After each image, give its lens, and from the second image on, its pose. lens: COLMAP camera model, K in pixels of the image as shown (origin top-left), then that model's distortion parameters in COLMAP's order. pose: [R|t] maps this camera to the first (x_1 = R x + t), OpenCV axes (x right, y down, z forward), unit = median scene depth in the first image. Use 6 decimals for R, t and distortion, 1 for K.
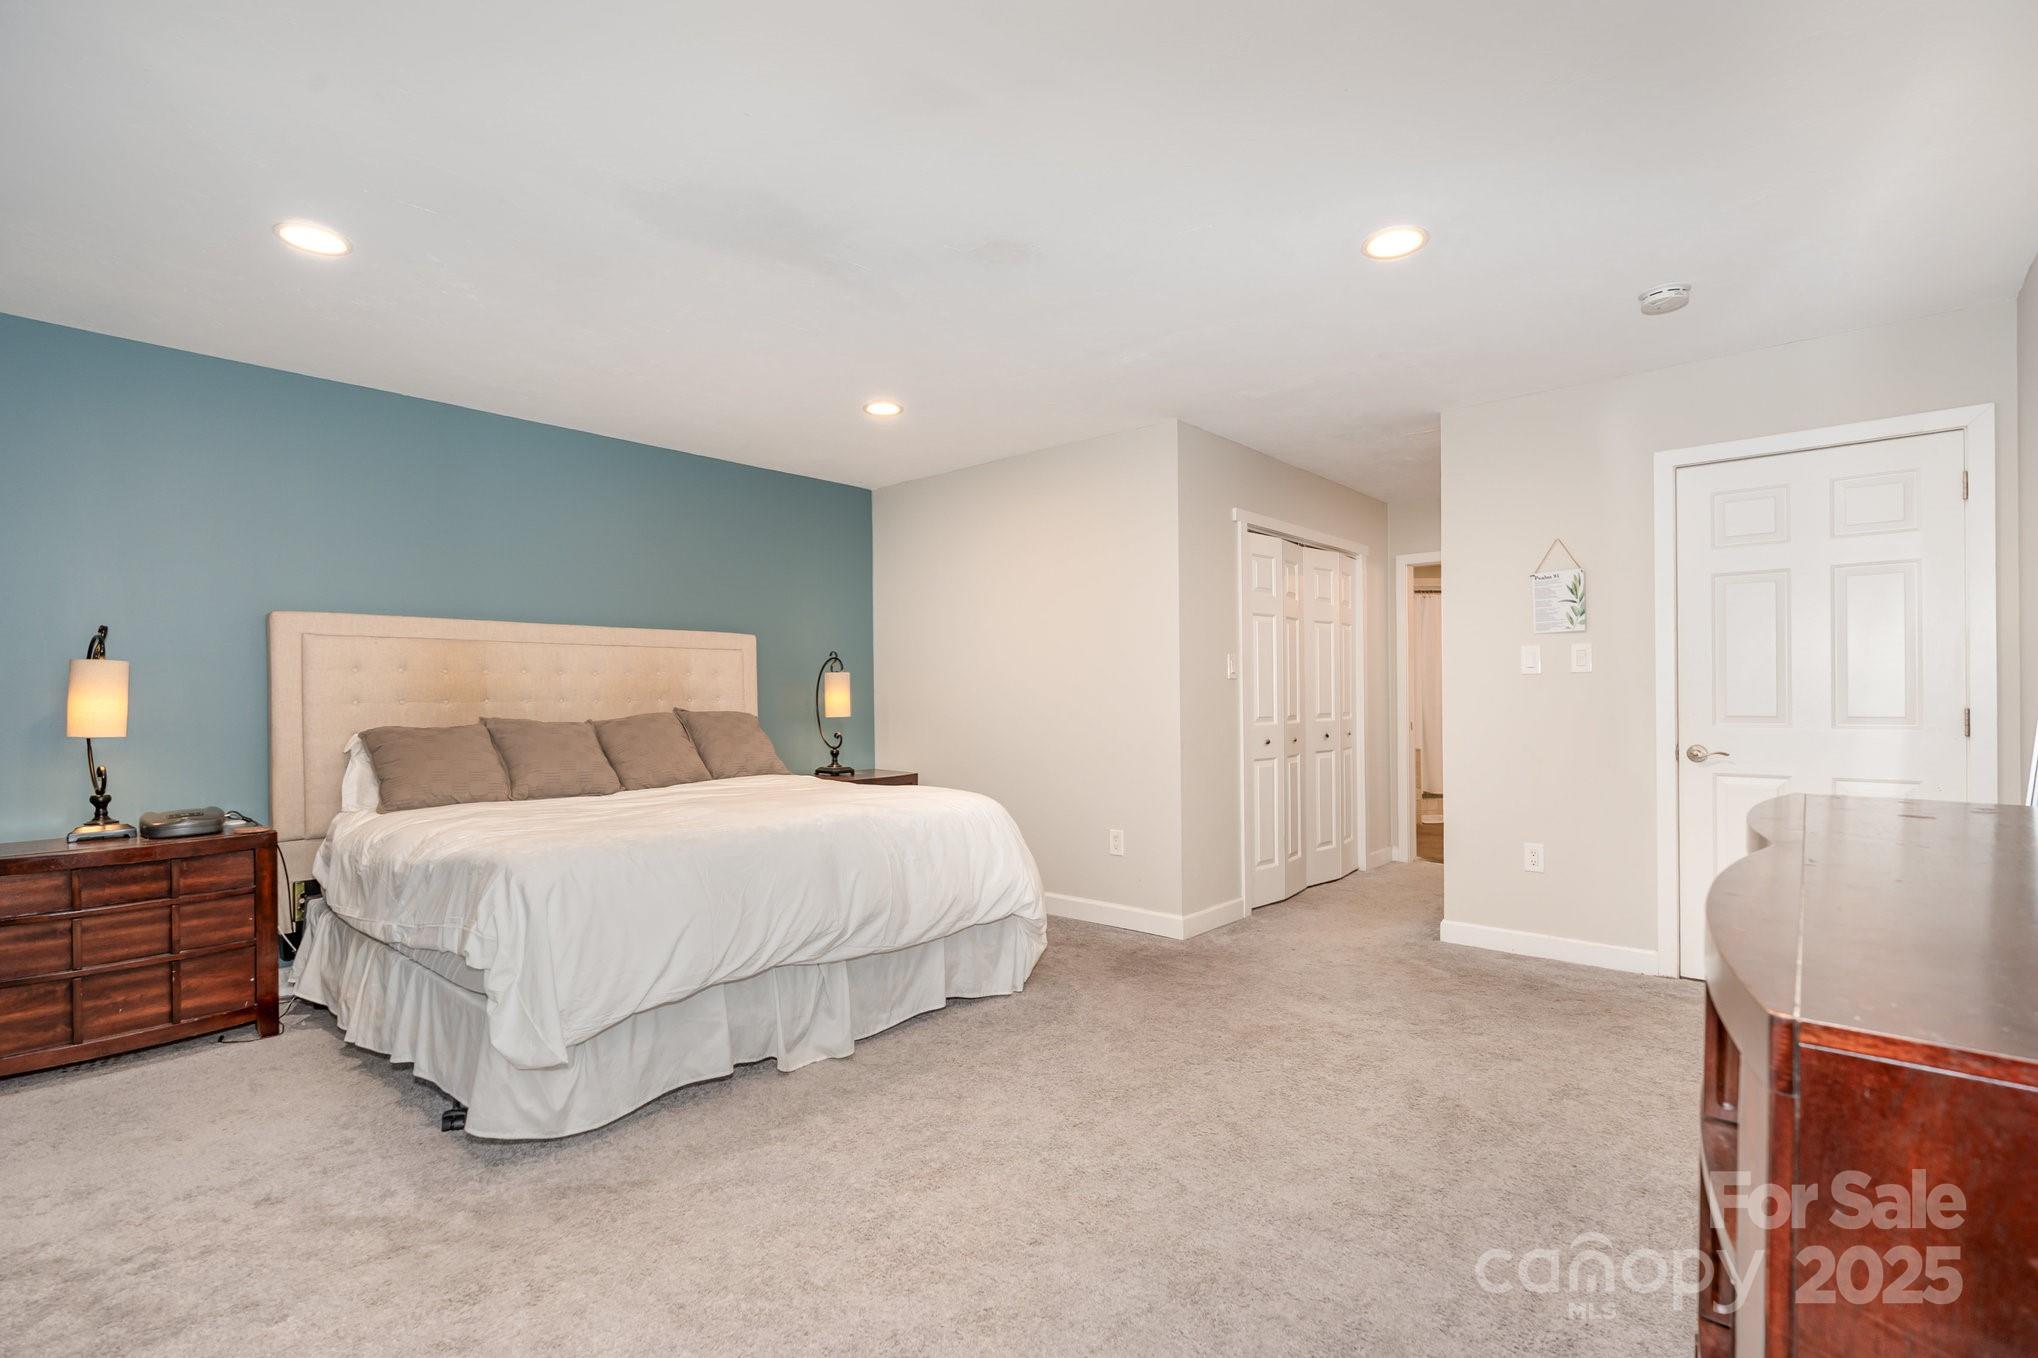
lens RADIAL K [[930.8, 0, 1018.8], [0, 930.8, 690.3], [0, 0, 1]] dist [0.002885, 0.000193]
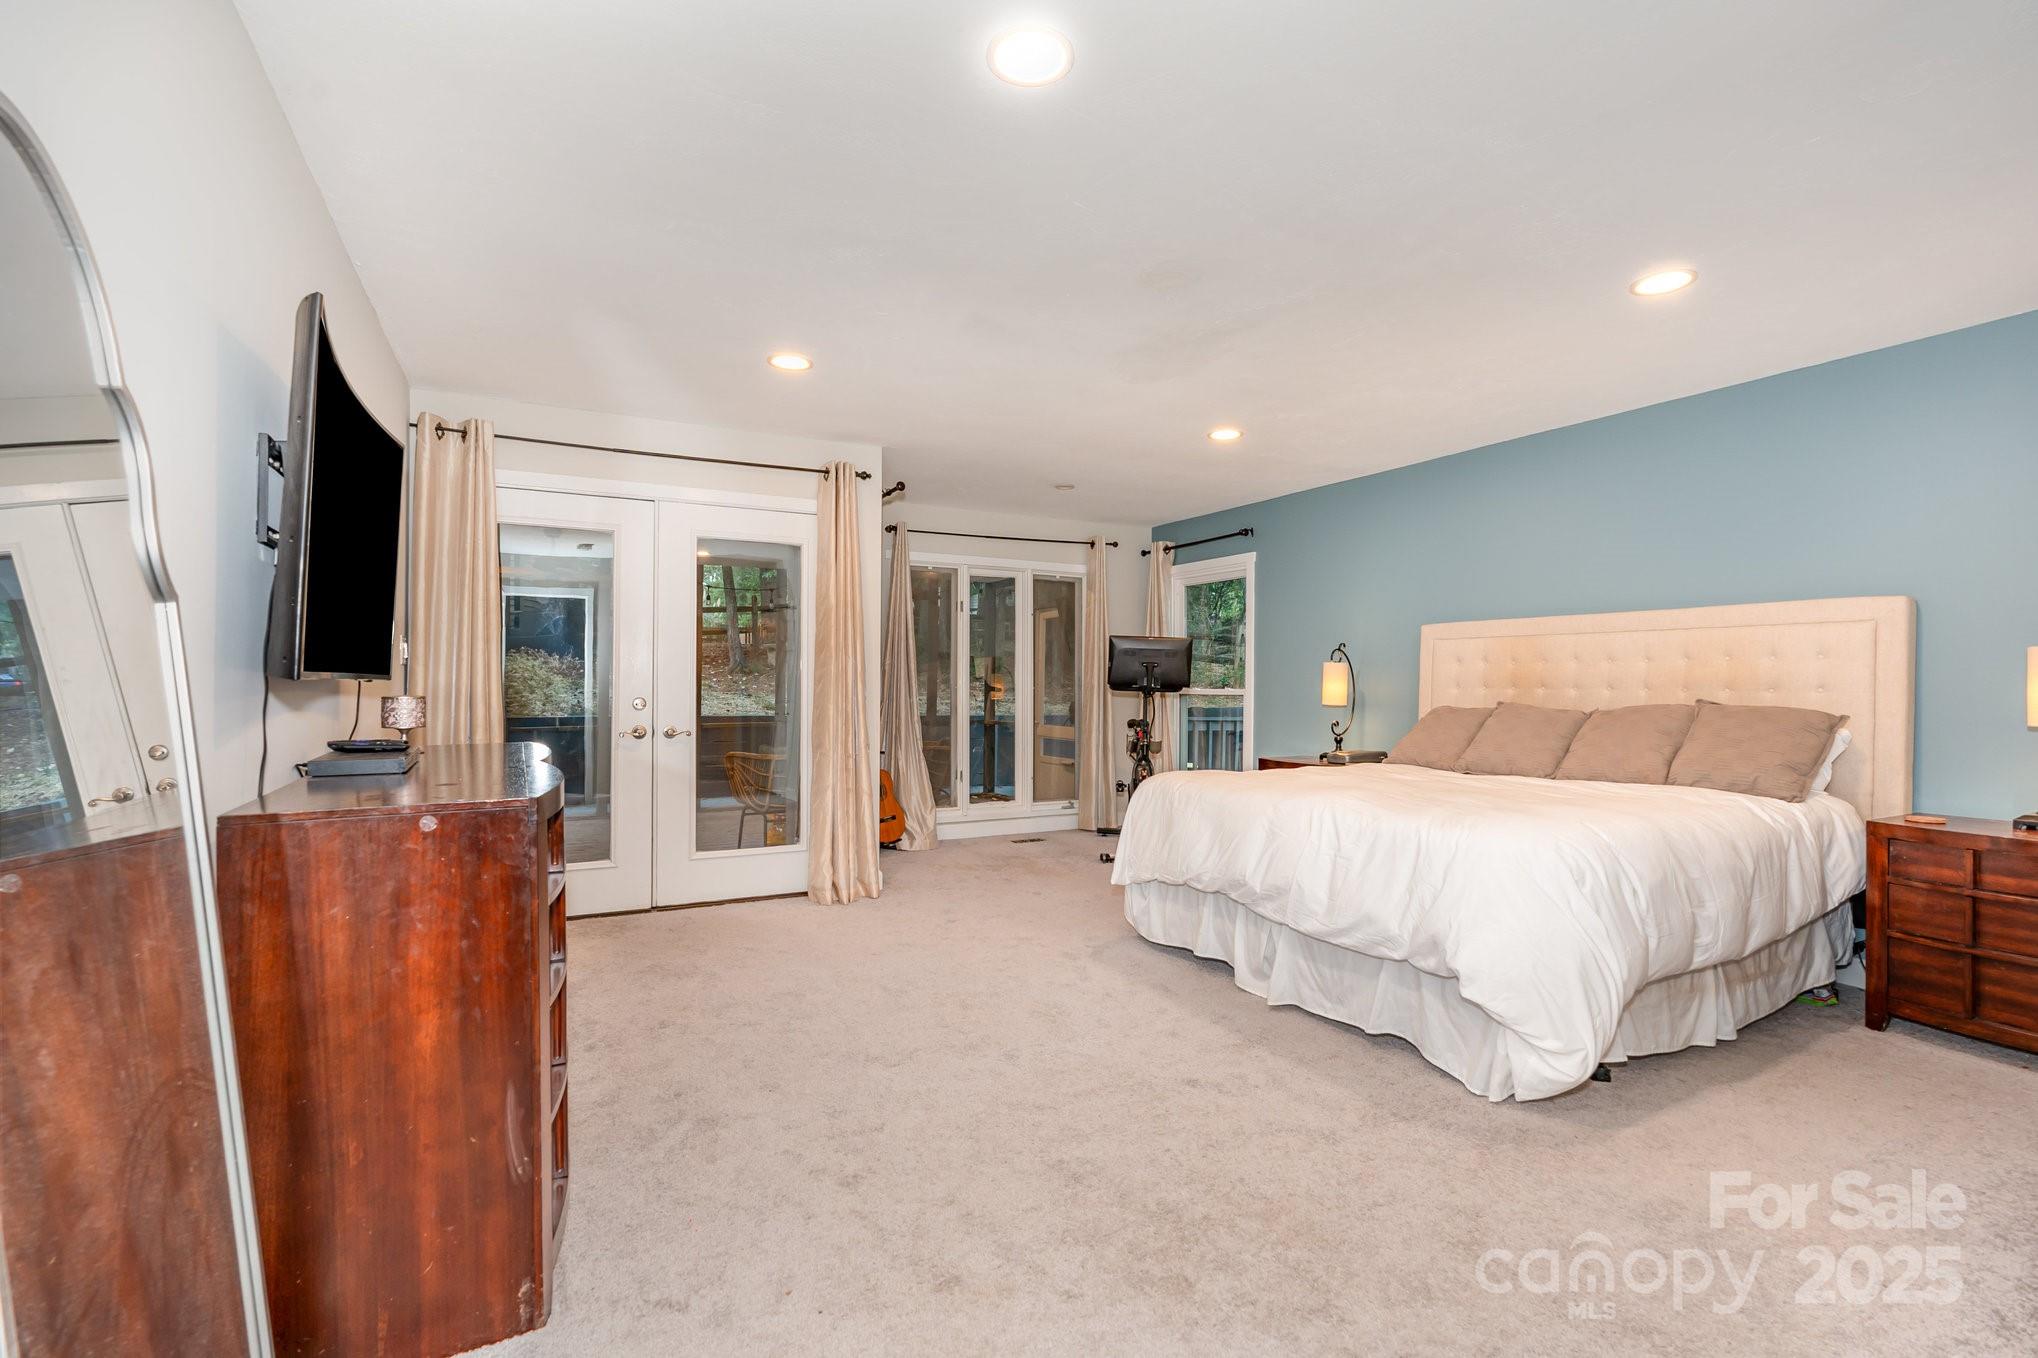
lens RADIAL K [[930.8, 0, 1018.5], [0, 930.8, 677.6], [0, 0, 1]] dist [0.002885, 0.000193]
pose [[-0.360111, 0.000500, -0.932909, 0.910985], [0.004393, 0.999990, -0.001160, -0.002714], [0.932899, -0.004516, -0.360110, 1.050955]]
